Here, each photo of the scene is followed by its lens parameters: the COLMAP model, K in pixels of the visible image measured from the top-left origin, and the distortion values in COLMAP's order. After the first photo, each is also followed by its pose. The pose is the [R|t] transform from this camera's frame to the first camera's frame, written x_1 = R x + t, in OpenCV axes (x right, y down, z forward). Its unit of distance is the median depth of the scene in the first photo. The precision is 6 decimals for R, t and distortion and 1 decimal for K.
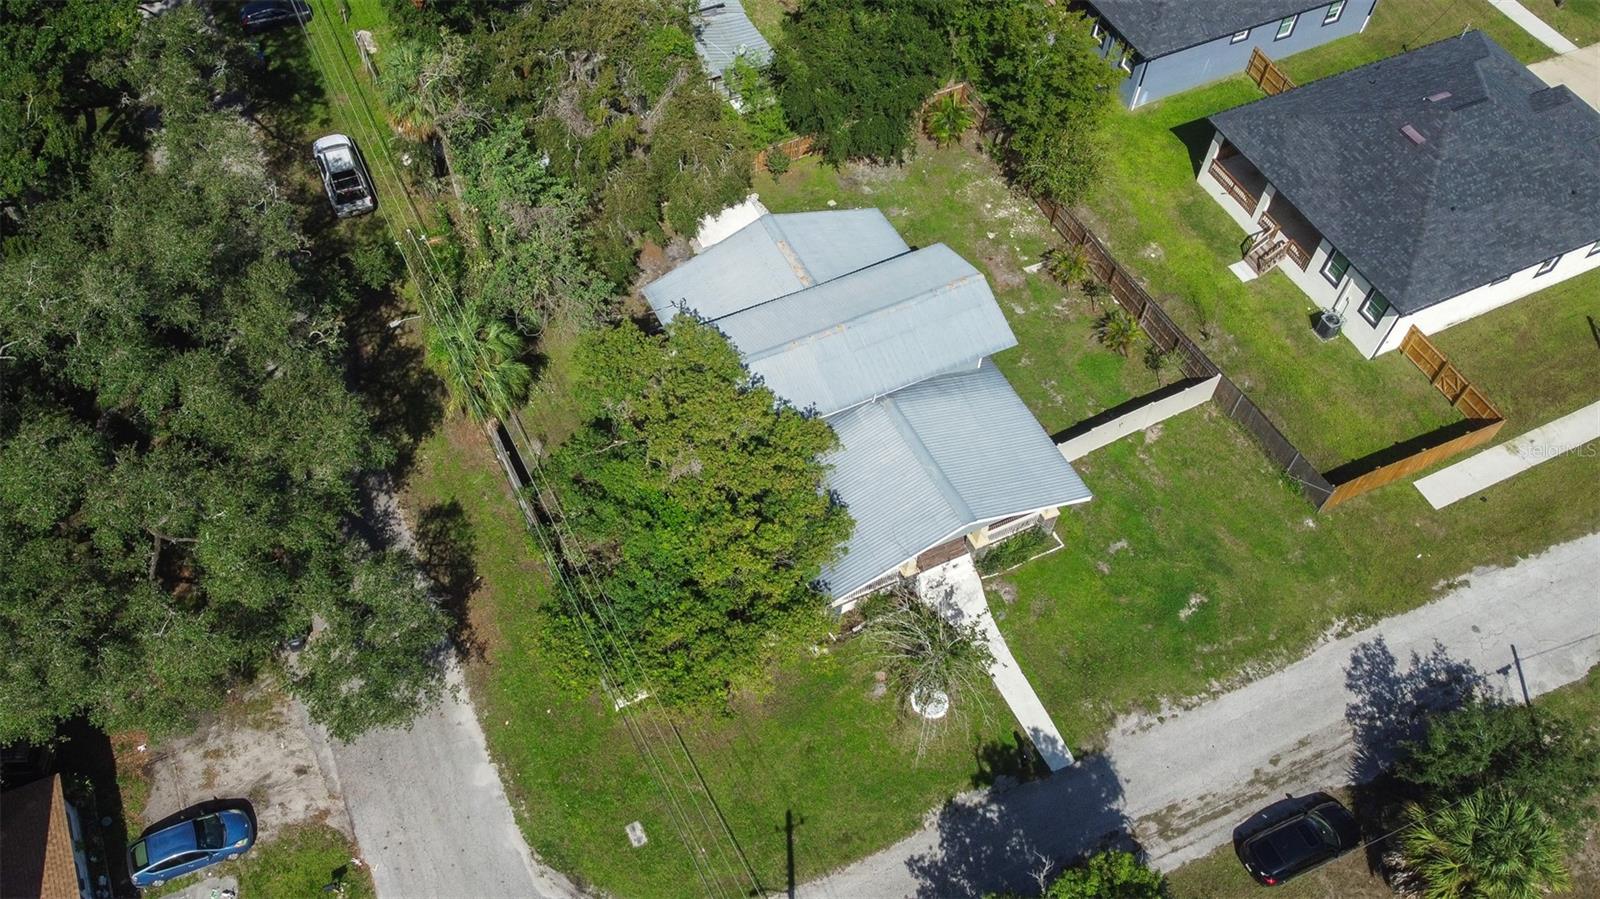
lens RADIAL K [[1368.4, 0, 692.9], [0, 1368.4, 434.7], [0, 0, 1]] dist [-0.011617, 0.003806]
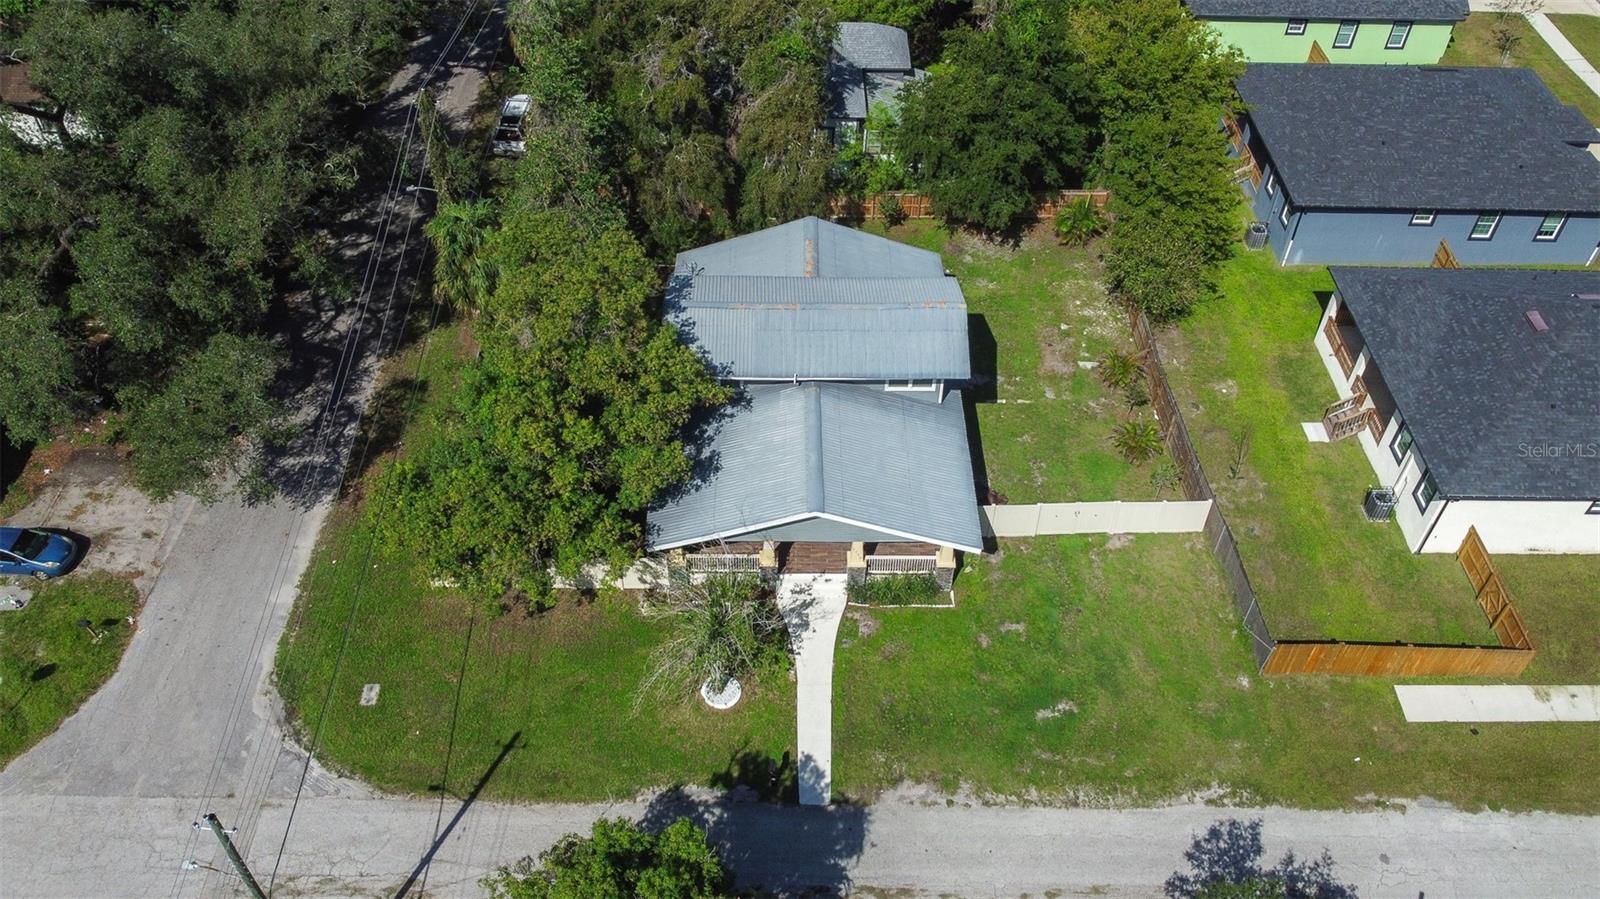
lens RADIAL K [[1250.5, 0, 793.9], [0, 1250.5, 443.7], [0, 0, 1]] dist [-0.006228, 0.000179]
pose [[0.913493, 0.296832, -0.278246, 0.387906], [-0.337786, 0.934535, -0.112003, 0.113921], [0.226784, 0.196301, 0.953957, 0.175580]]
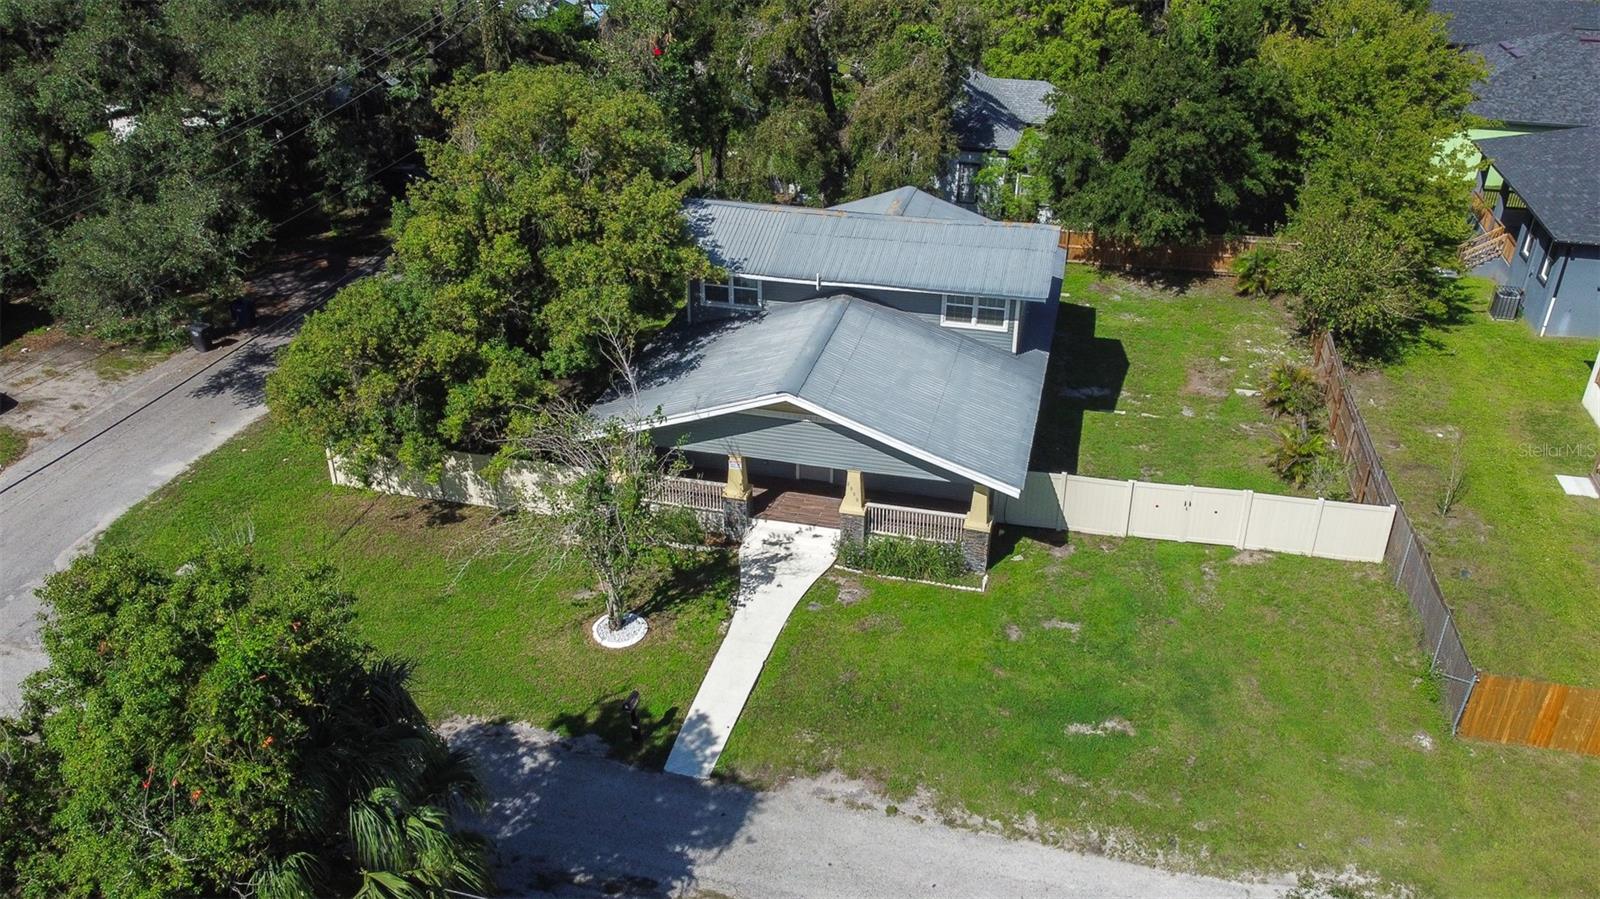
lens RADIAL K [[1219.8, 0, 795.1], [0, 1219.8, 443.9], [0, 0, 1]] dist [-0.004284, -0.004588]
pose [[0.781320, 0.301805, -0.546308, 0.509239], [-0.502862, 0.822873, -0.264592, 0.226335], [0.369687, 0.481449, 0.794694, 0.513085]]
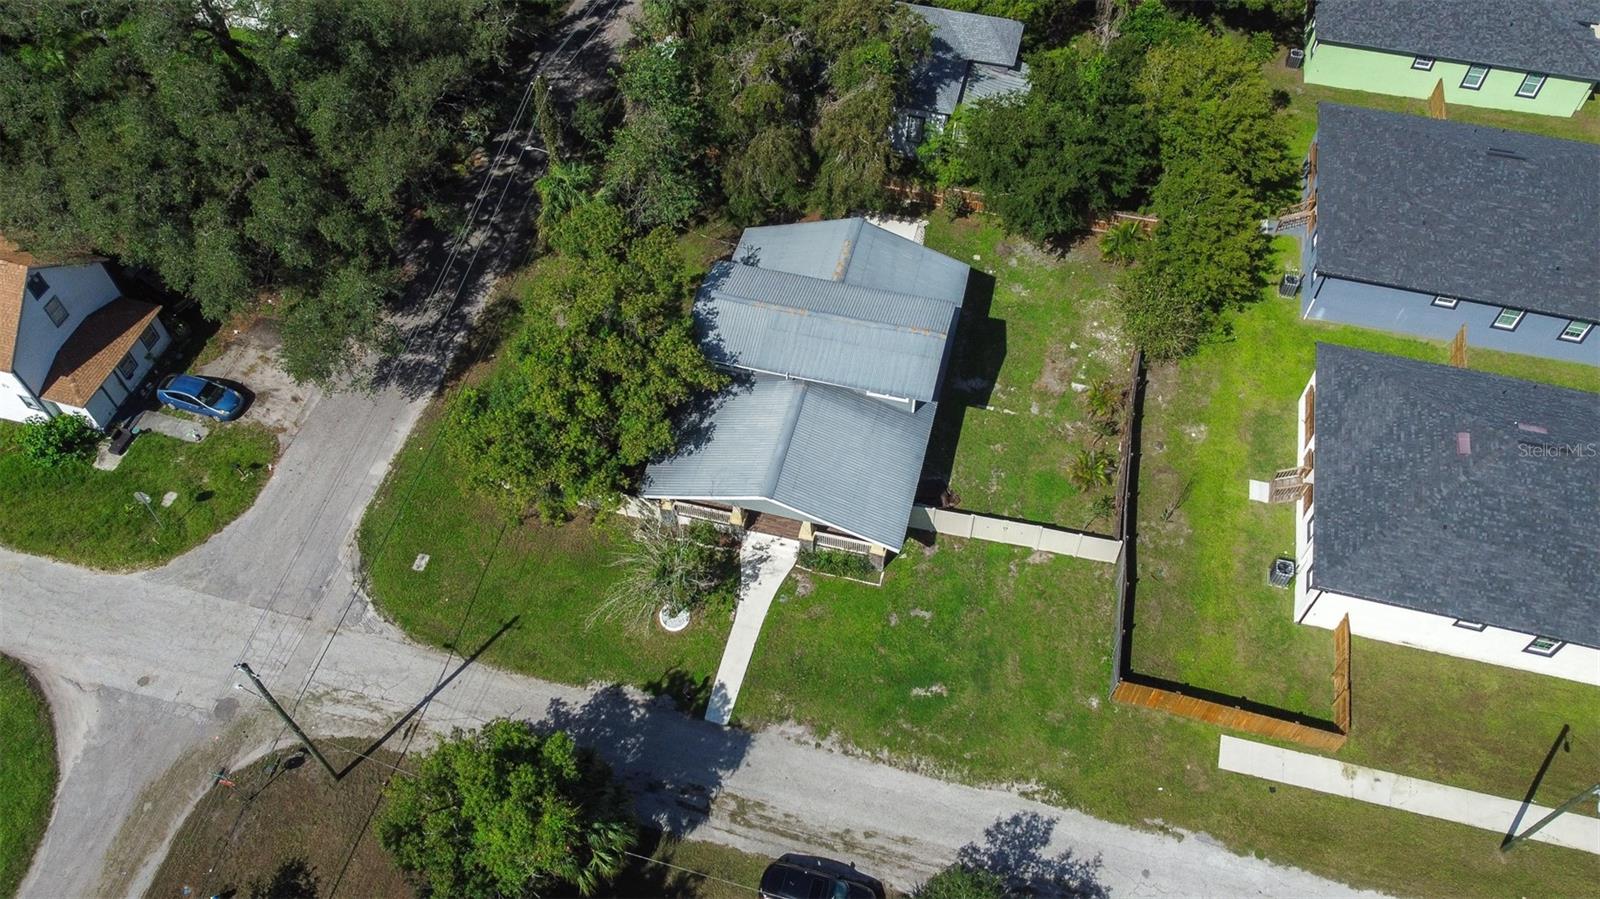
lens RADIAL K [[1217.0, 0, 793.9], [0, 1217.0, 444.2], [0, 0, 1]] dist [-0.005379, -0.002504]
pose [[0.780068, 0.500380, -0.375650, 0.548818], [-0.501024, 0.859160, 0.104016, -0.086241], [0.374791, 0.107070, 0.920906, 0.067901]]
